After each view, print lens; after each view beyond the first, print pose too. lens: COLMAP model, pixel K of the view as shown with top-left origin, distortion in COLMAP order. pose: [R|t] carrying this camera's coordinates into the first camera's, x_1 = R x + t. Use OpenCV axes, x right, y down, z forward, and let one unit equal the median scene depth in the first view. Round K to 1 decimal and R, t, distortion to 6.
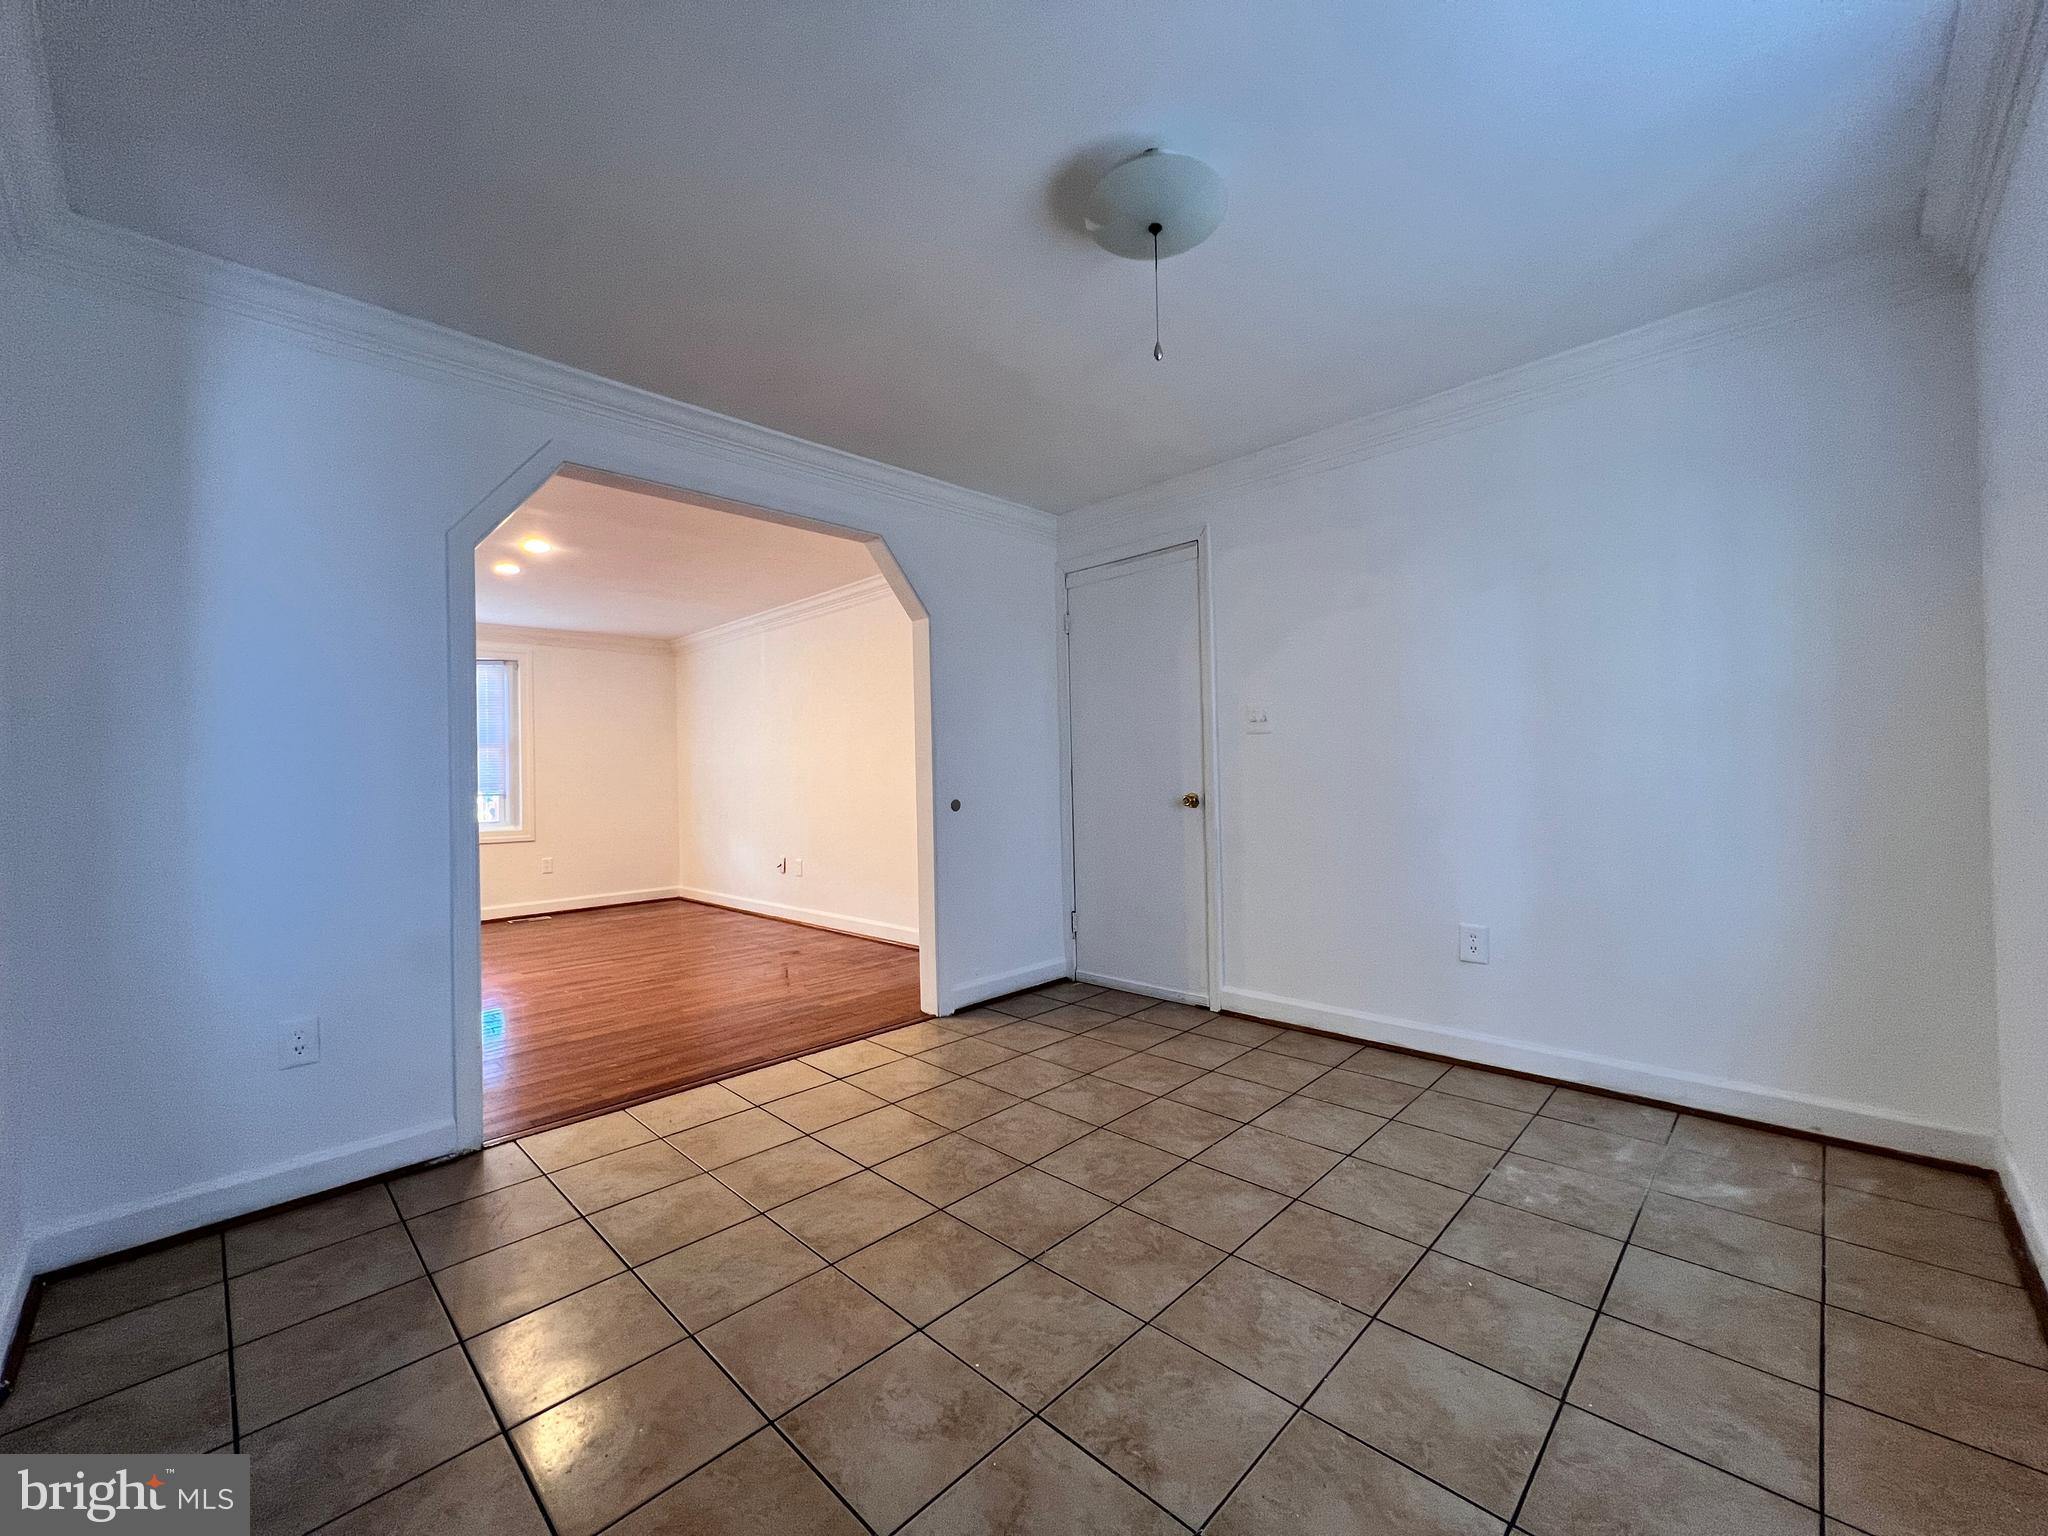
lens RADIAL K [[822.6, 0, 1026.2], [0, 822.6, 768.8], [0, 0, 1]] dist [-0.000243, -0.000181]
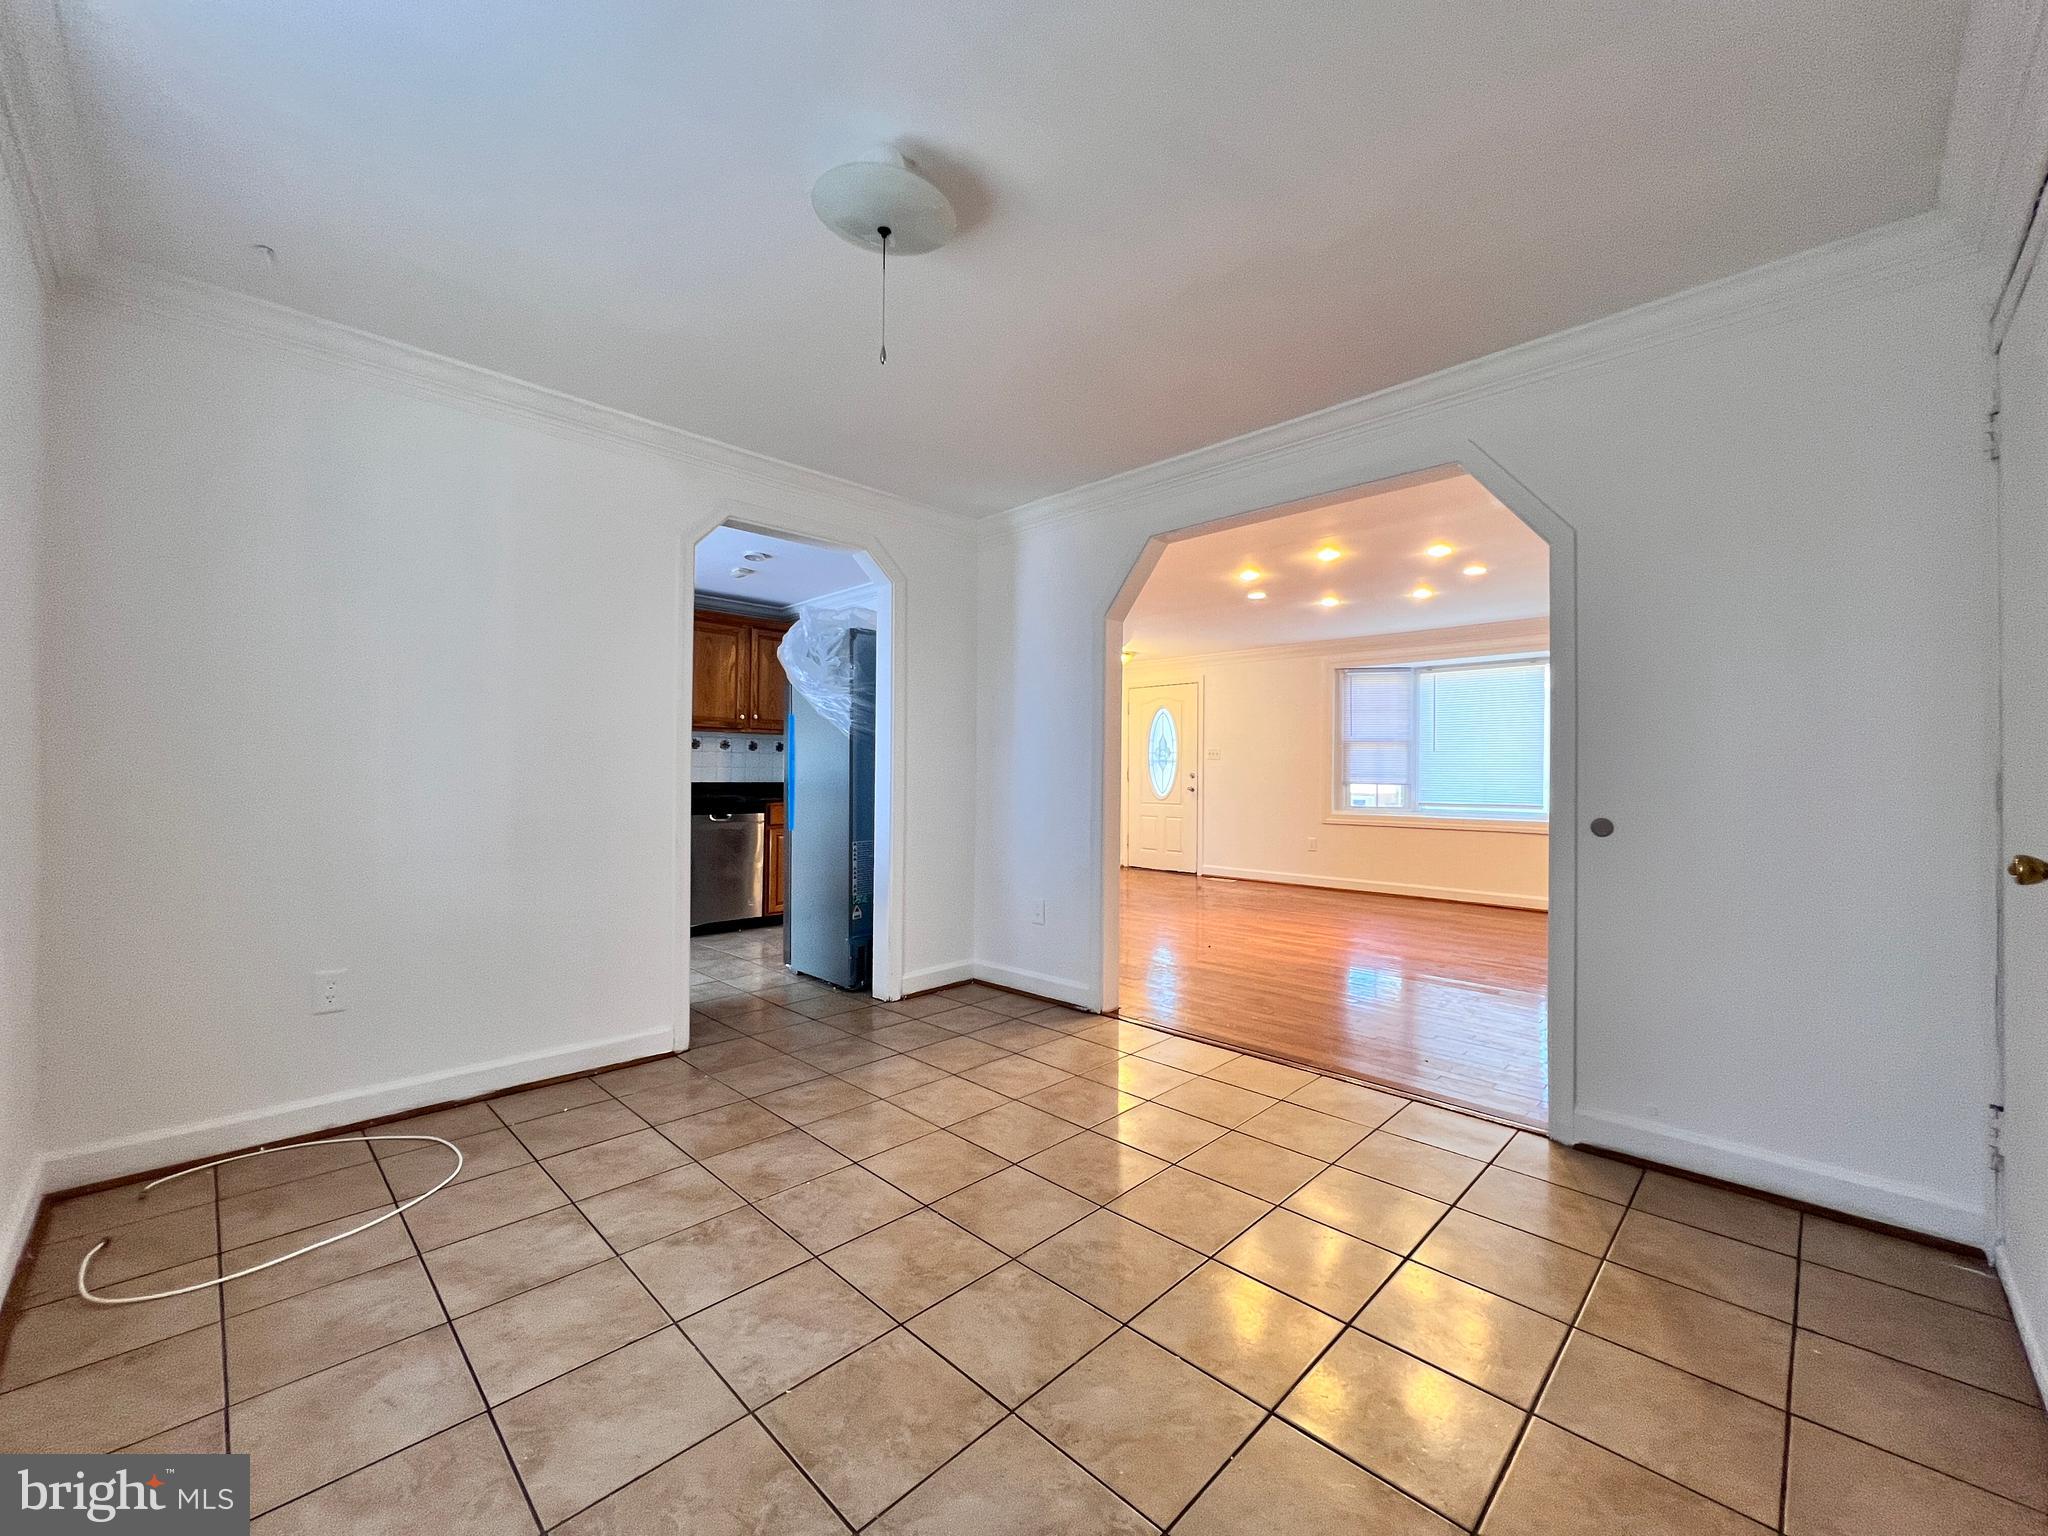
lens RADIAL K [[822.6, 0, 1014.3], [0, 822.6, 765.5], [0, 0, 1]] dist [-0.000243, -0.000181]
pose [[-0.015640, 0.013259, -0.999790, 0.961370], [-0.000027, 0.999912, 0.013261, -0.018682], [0.999878, 0.000234, -0.015639, 0.972939]]
